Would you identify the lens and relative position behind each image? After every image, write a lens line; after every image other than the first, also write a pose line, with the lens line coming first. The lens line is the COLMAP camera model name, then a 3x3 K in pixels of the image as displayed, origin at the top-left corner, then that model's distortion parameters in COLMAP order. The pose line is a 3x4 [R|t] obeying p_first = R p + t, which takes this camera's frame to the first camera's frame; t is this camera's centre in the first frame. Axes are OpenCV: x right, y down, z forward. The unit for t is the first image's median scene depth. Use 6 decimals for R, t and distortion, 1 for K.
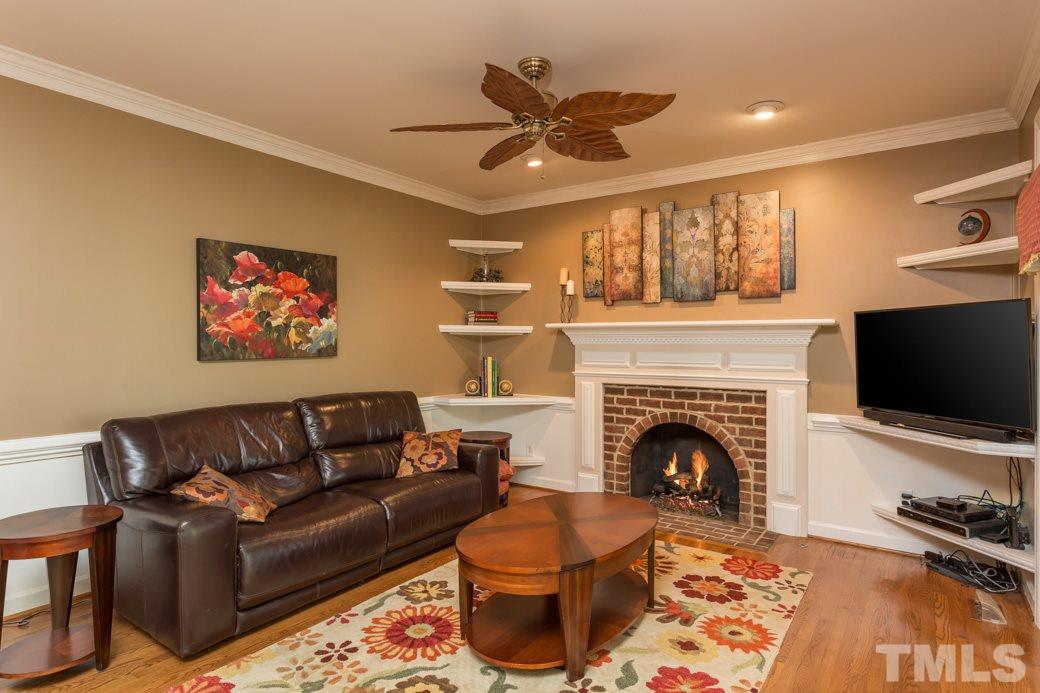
lens RADIAL K [[580.6, 0, 517.9], [0, 580.6, 342.8], [0, 0, 1]] dist [0.004991, 0.005506]
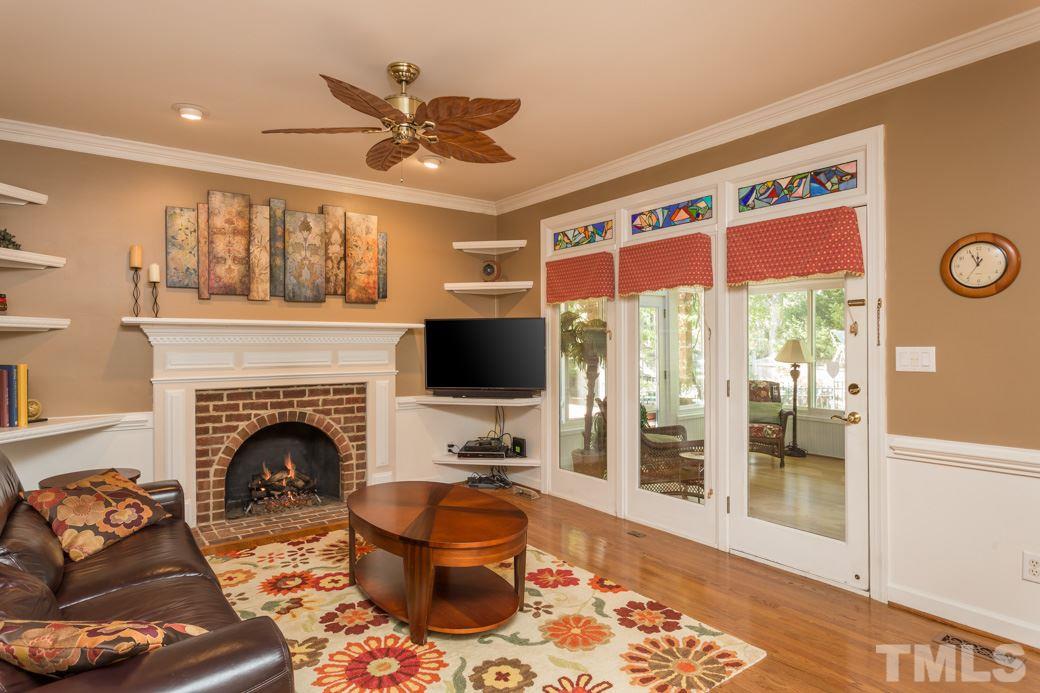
lens RADIAL K [[580.6, 0, 517.9], [0, 580.6, 341.1], [0, 0, 1]] dist [0.004991, 0.005506]
pose [[0.320834, -0.000590, 0.947135, -0.571008], [0.000141, 1.000000, 0.000576, -0.002276], [-0.947135, -0.000051, 0.320834, 0.313173]]
